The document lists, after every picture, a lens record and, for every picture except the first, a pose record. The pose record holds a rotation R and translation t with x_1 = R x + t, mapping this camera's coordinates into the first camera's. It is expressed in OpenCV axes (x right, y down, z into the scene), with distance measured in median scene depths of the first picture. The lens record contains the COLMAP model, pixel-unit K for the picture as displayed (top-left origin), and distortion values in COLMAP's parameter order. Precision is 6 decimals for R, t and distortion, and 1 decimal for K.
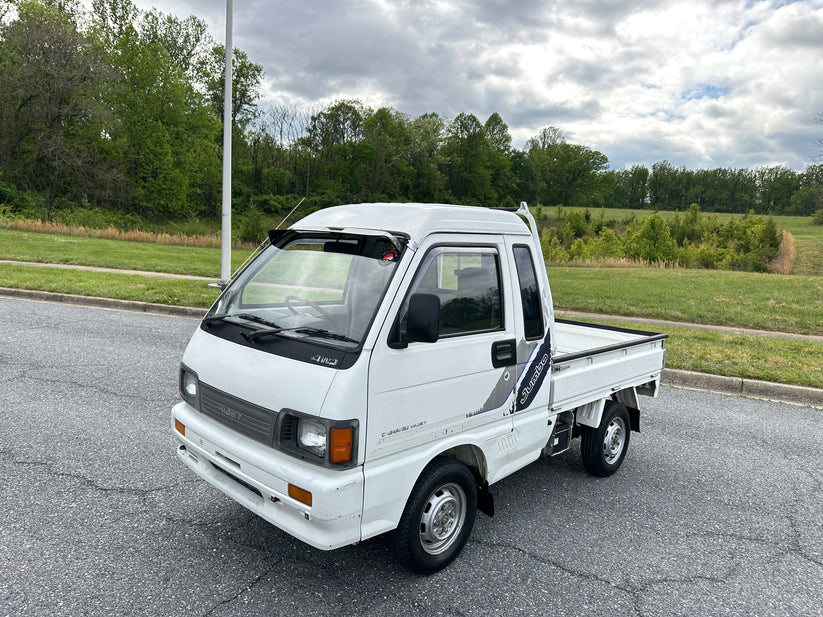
lens RADIAL K [[576.7, 0, 418.9], [0, 576.7, 312.7], [0, 0, 1]] dist [0.046037, -0.056430]
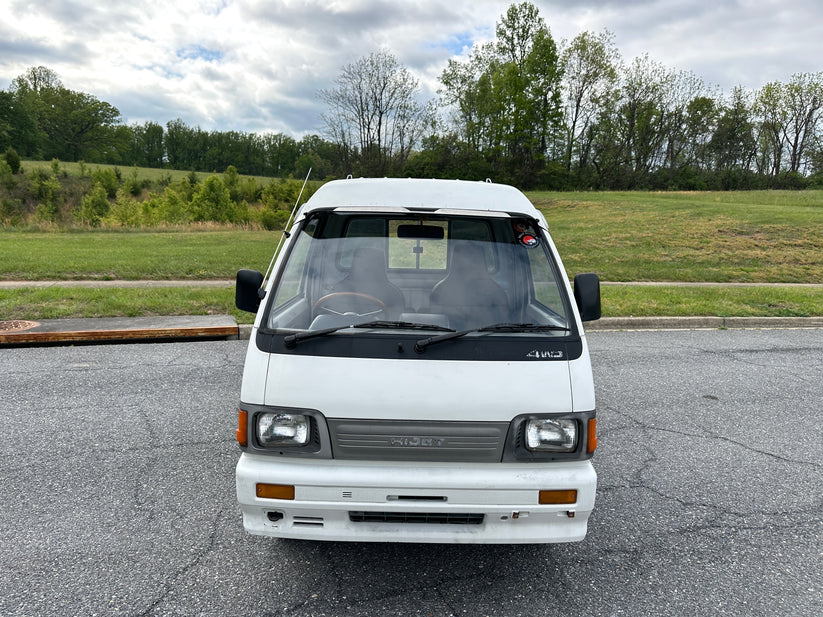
lens RADIAL K [[589.2, 0, 416.0], [0, 589.2, 311.5], [0, 0, 1]] dist [-0.008382, -0.002594]
pose [[0.718663, -0.132260, 0.682664, -0.334677], [0.089755, 0.991176, 0.097544, -0.034629], [-0.689541, -0.008829, 0.724193, 0.156325]]
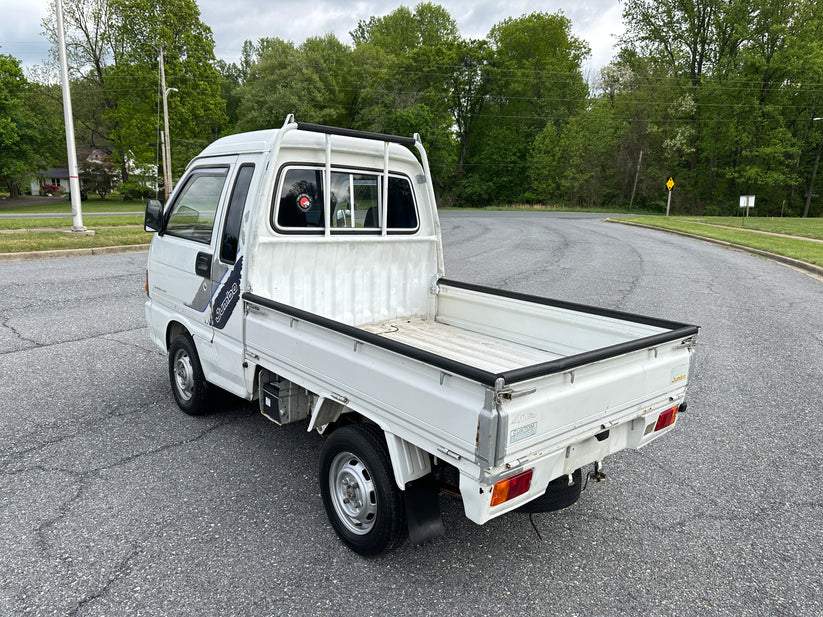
lens RADIAL K [[576.7, 0, 409.5], [0, 576.7, 322.2], [0, 0, 1]] dist [0.046037, -0.056430]
pose [[-0.082382, 0.160772, -0.983547, 0.525608], [-0.173153, 0.969583, 0.172993, -0.035867], [0.981444, 0.184555, -0.052038, 0.627727]]
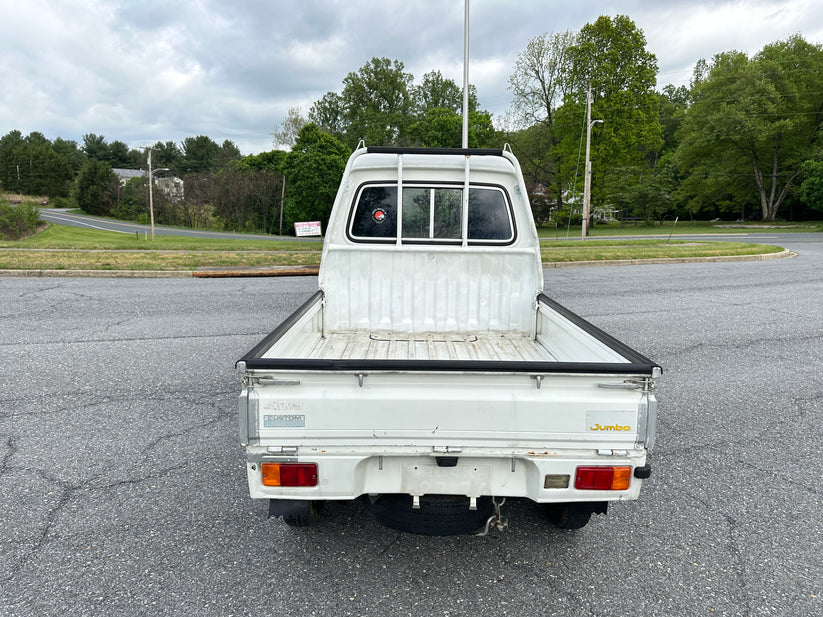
lens RADIAL K [[576.7, 0, 415.2], [0, 576.7, 311.6], [0, 0, 1]] dist [0.046037, -0.056430]
pose [[-0.701012, 0.065276, -0.710155, 0.418208], [-0.139697, 0.963941, 0.226502, -0.072162], [0.699333, 0.257987, -0.666616, 0.890605]]
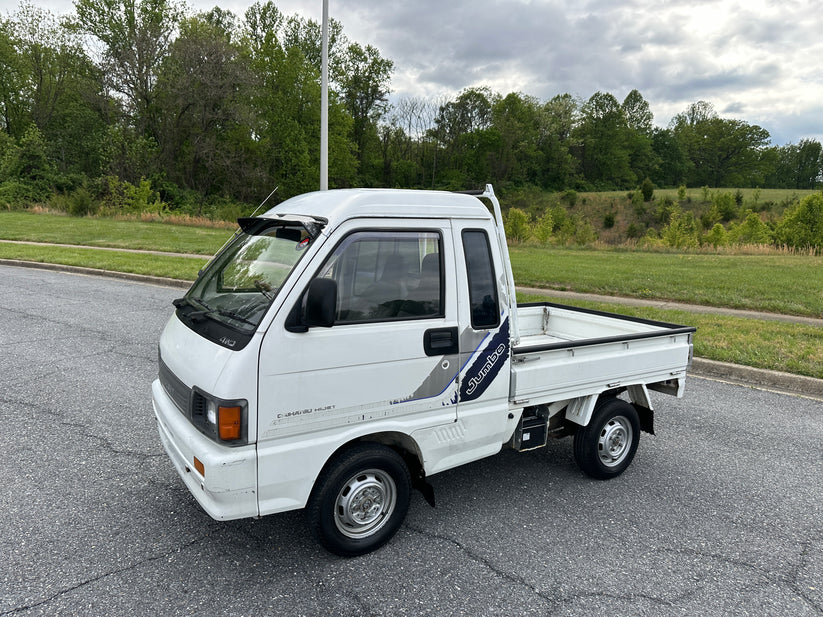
lens RADIAL K [[576.7, 0, 412.0], [0, 576.7, 310.9], [0, 0, 1]] dist [0.046037, -0.056430]
pose [[0.972456, 0.018455, -0.232354, 0.139013], [-0.014740, 0.999734, 0.017716, 0.001297], [0.232619, -0.013803, 0.972470, 0.019881]]
